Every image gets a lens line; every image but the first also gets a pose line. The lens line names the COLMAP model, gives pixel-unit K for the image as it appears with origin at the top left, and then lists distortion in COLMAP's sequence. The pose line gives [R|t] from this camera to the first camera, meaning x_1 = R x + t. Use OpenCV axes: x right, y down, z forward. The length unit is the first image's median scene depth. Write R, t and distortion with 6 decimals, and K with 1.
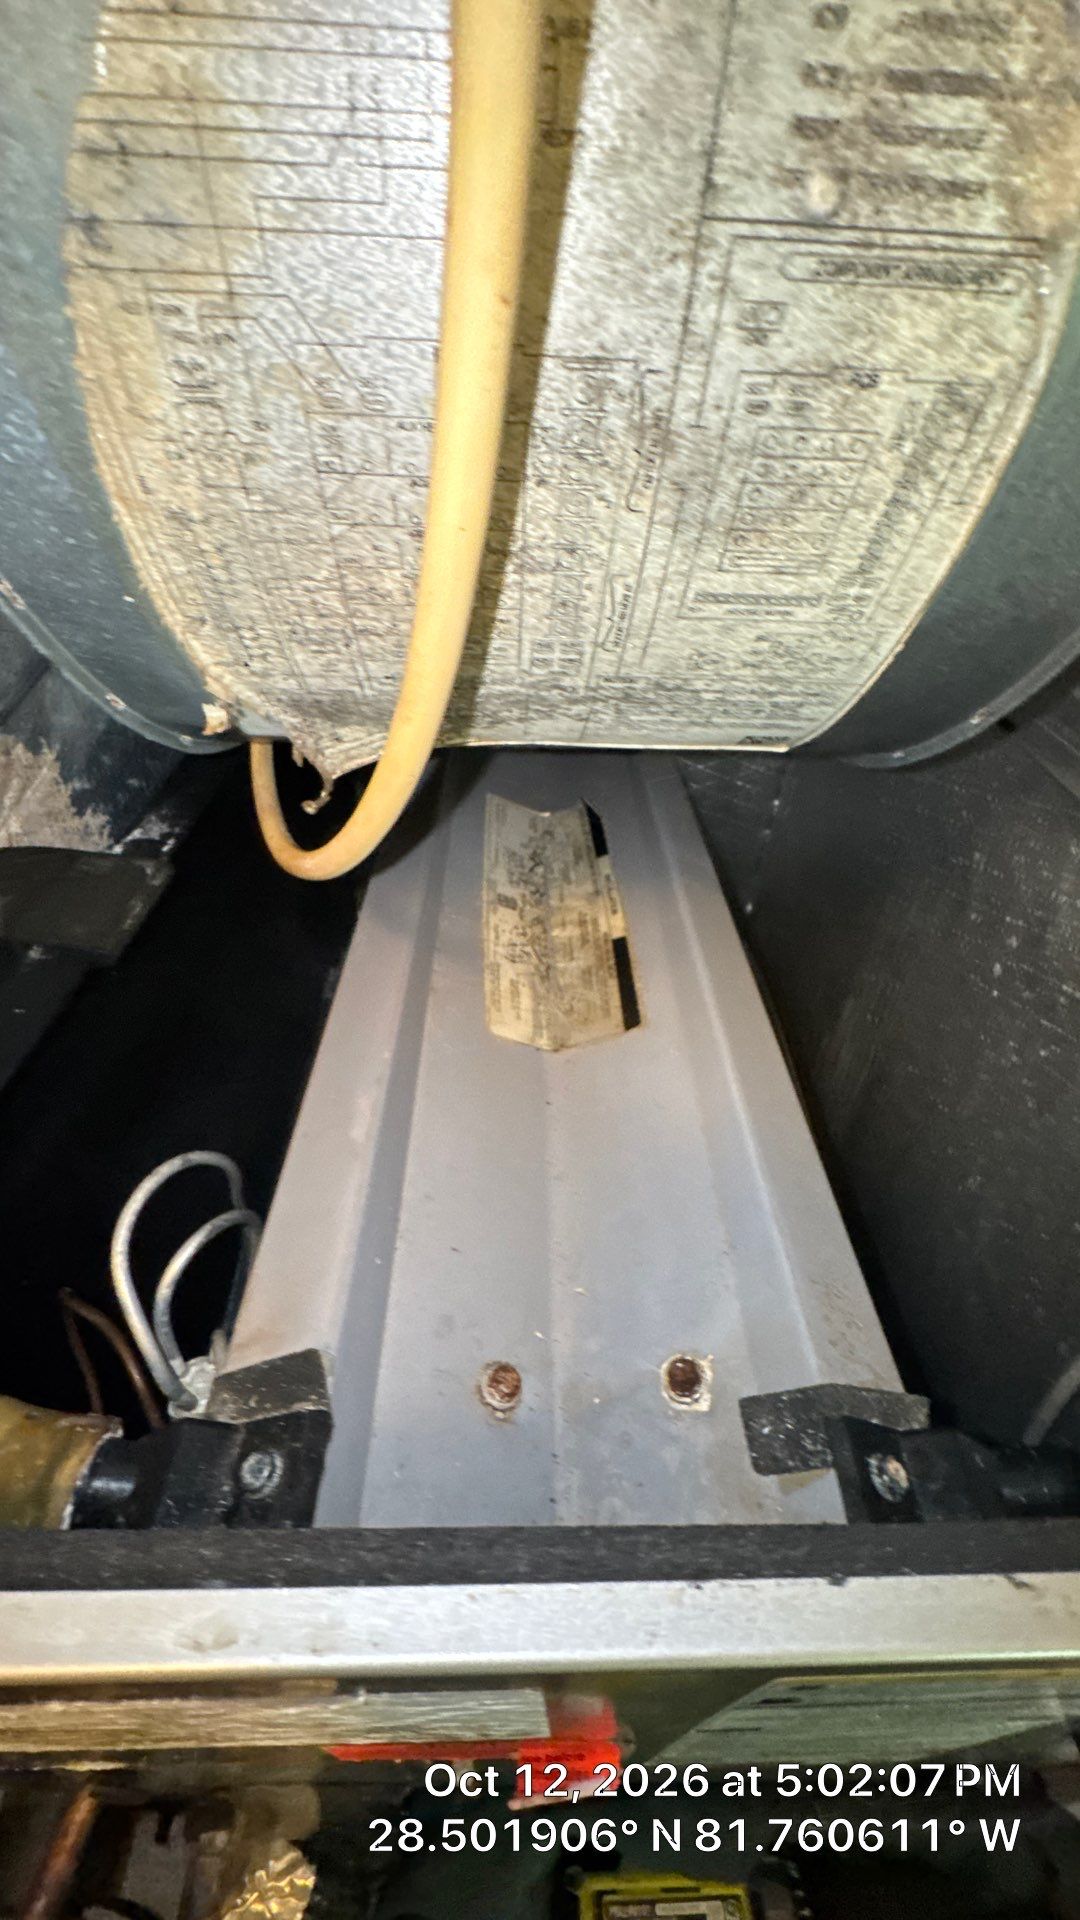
lens RADIAL K [[773.2, 0, 550.8], [0, 773.2, 959.9], [0, 0, 1]] dist [-0.003238, 0.000808]
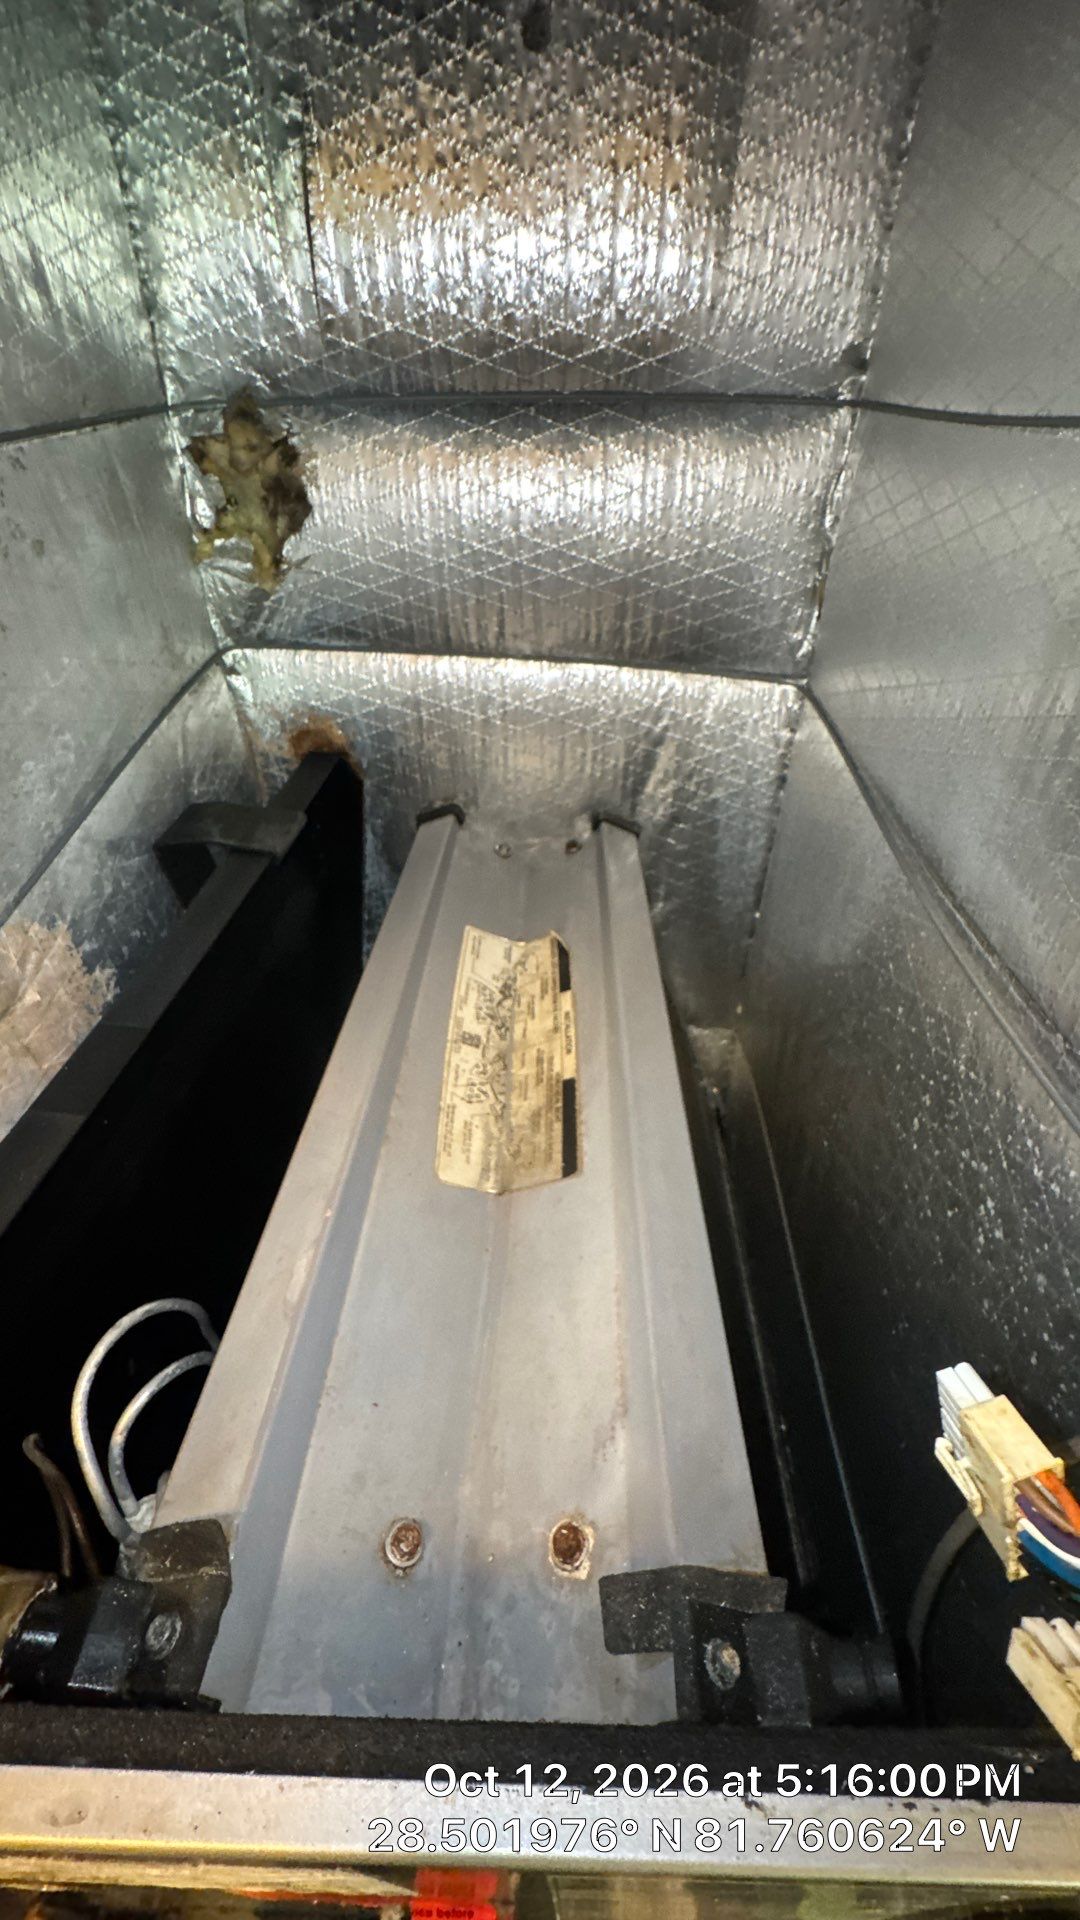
lens RADIAL K [[773.2, 0, 548.5], [0, 773.2, 955.1], [0, 0, 1]] dist [-0.003238, 0.000808]
pose [[0.998087, -0.001929, -0.061797, 0.154774], [-0.002418, 0.997531, -0.070179, -0.153200], [0.061780, 0.070195, 0.995618, -0.104463]]
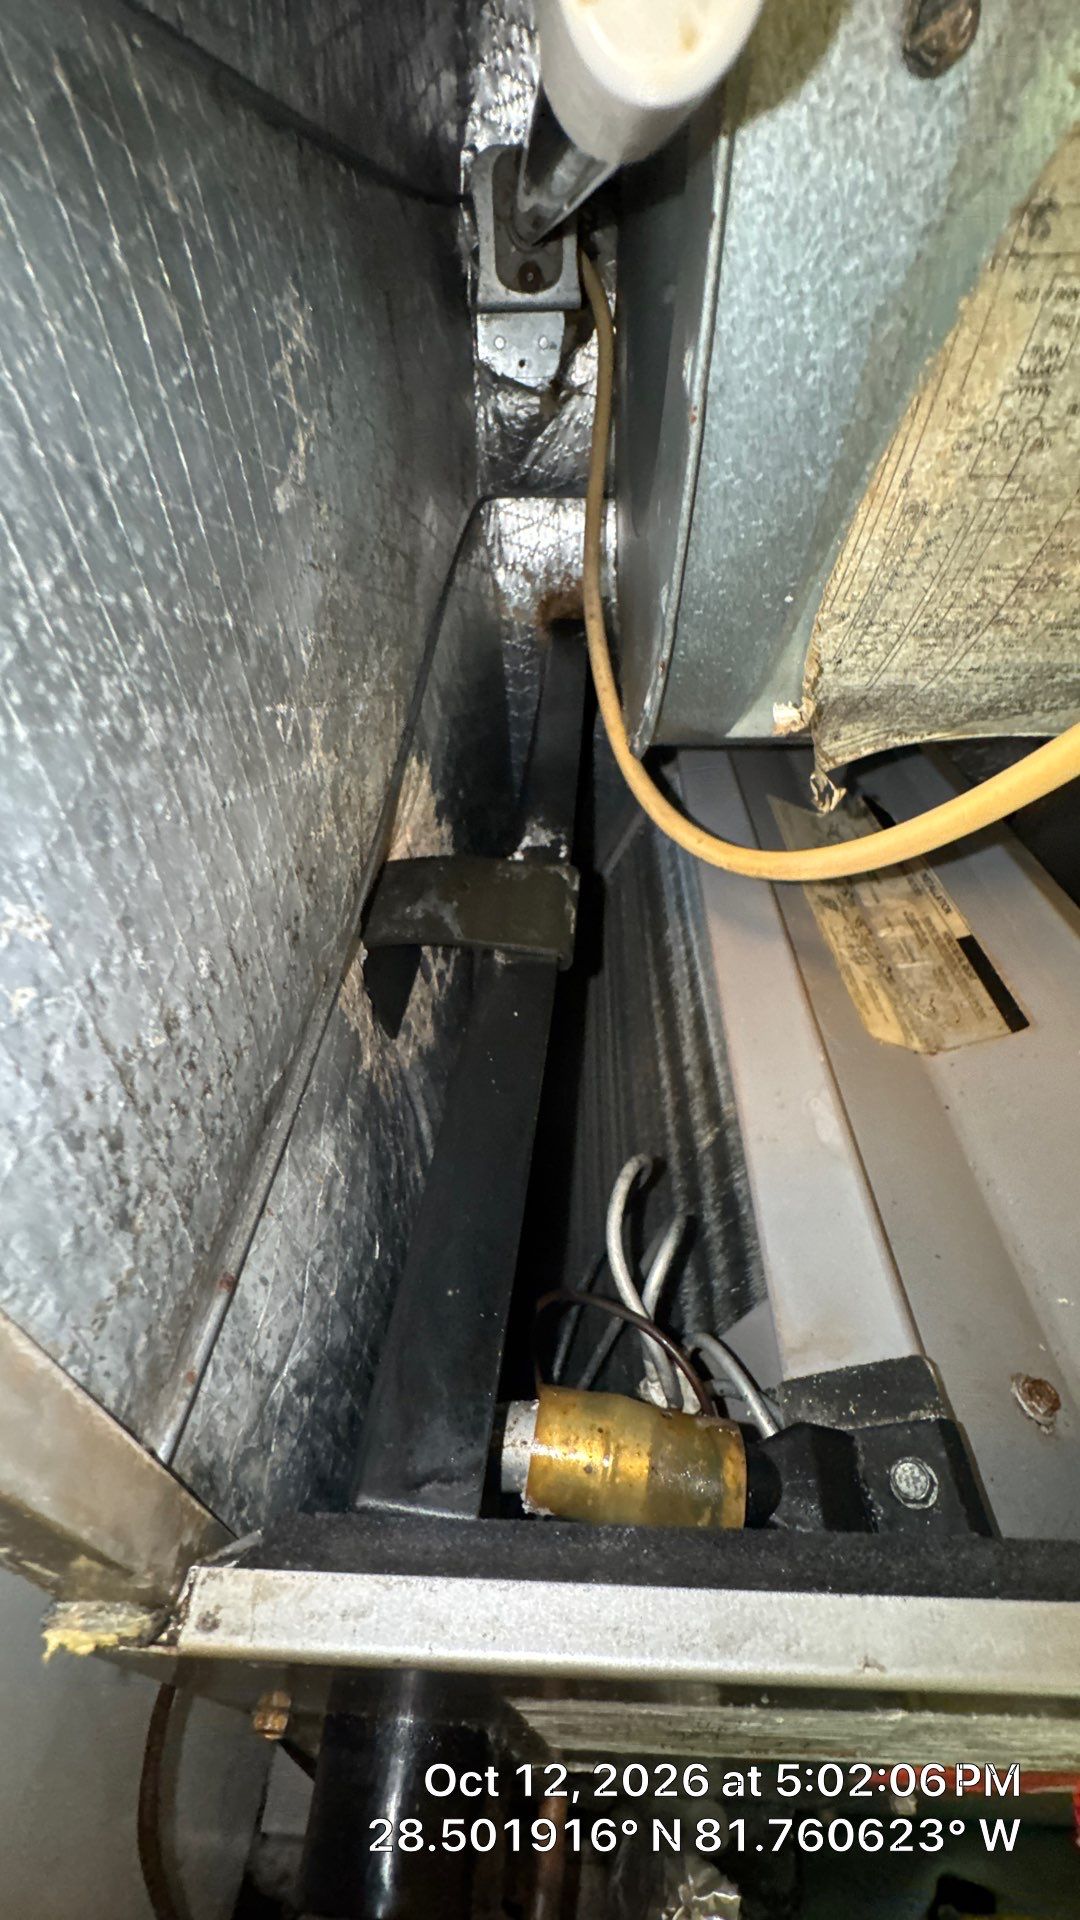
lens RADIAL K [[773.2, 0, 557.4], [0, 773.2, 957.7], [0, 0, 1]] dist [-0.003238, 0.000808]
pose [[0.996324, -0.013794, -0.084549, -0.416043], [0.012718, 0.999831, -0.013249, 0.004470], [0.084718, 0.012125, 0.996331, -0.011482]]
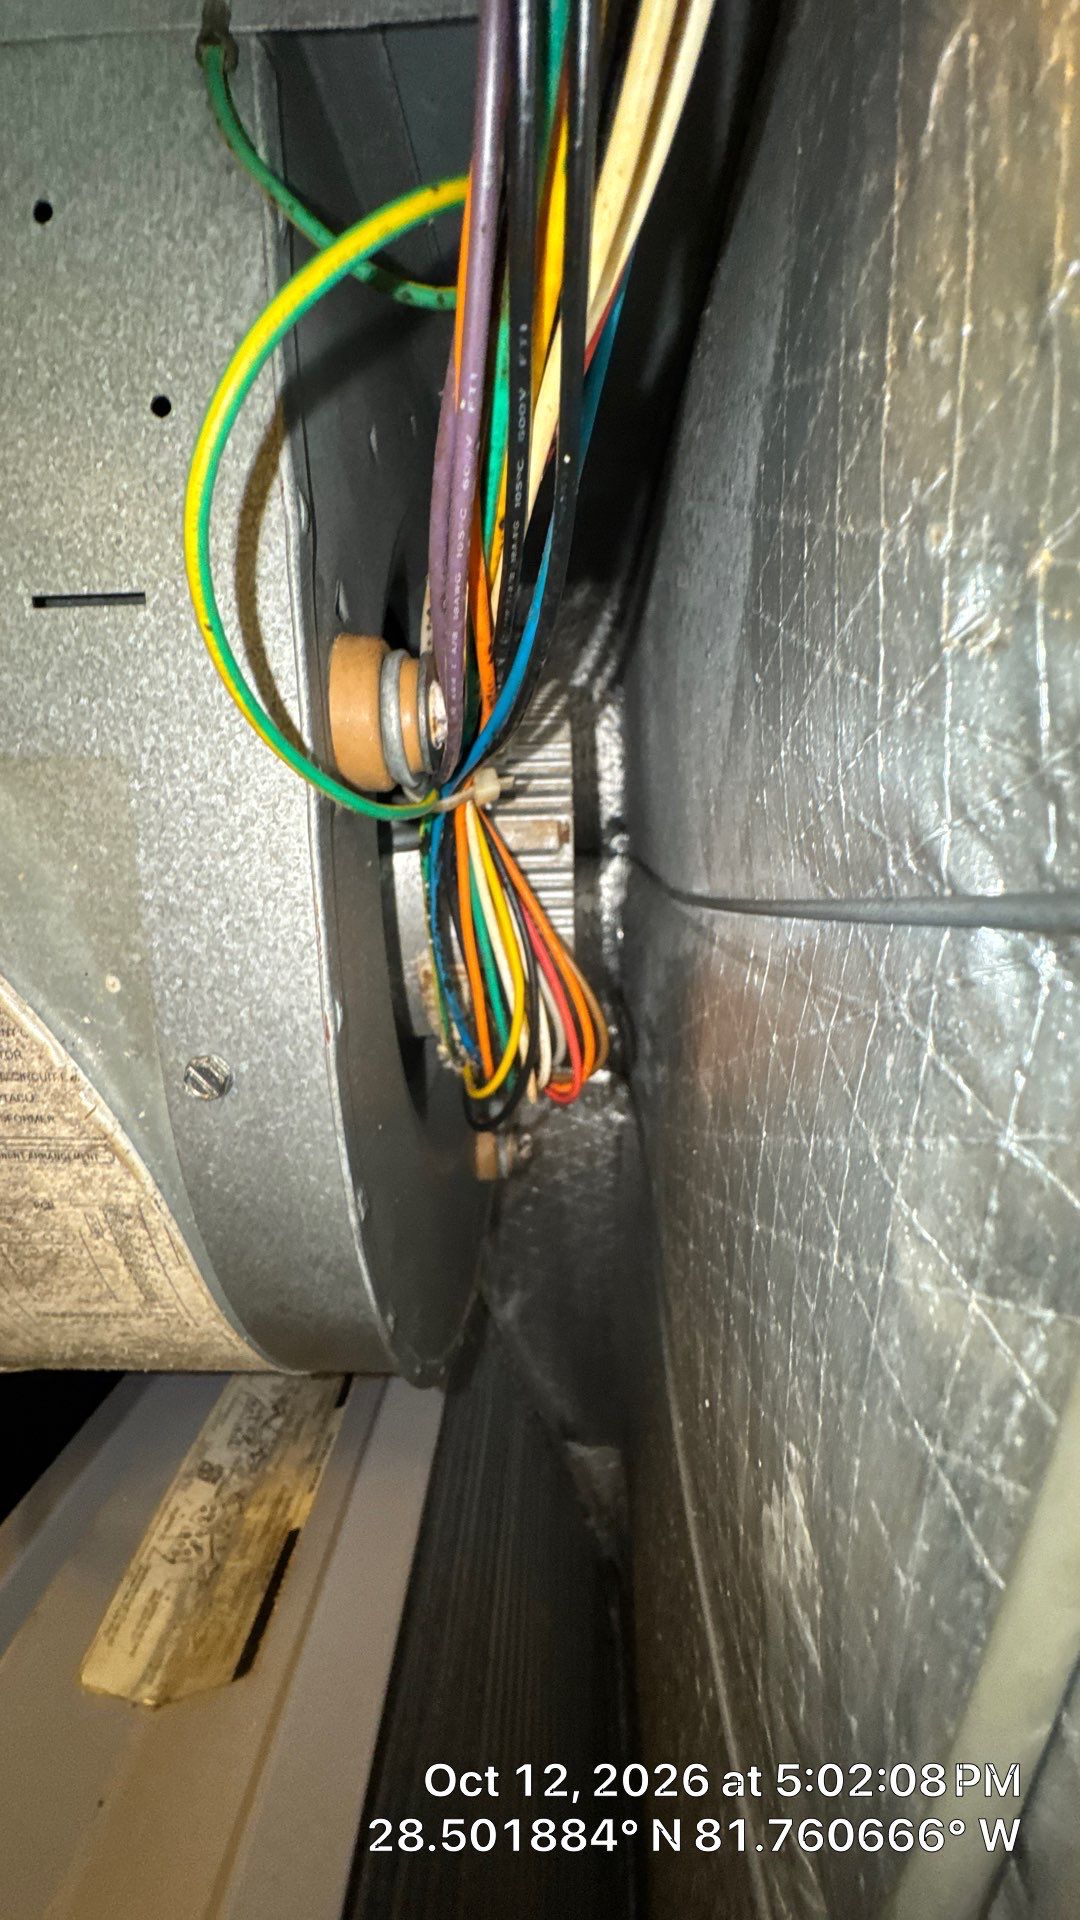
lens RADIAL K [[773.2, 0, 538.1], [0, 773.2, 959.0], [0, 0, 1]] dist [-0.003238, 0.000808]
pose [[0.996038, -0.040600, -0.079120, 0.583227], [-0.004397, 0.866131, -0.499797, -0.194189], [0.088820, 0.498165, 0.862521, -0.131552]]
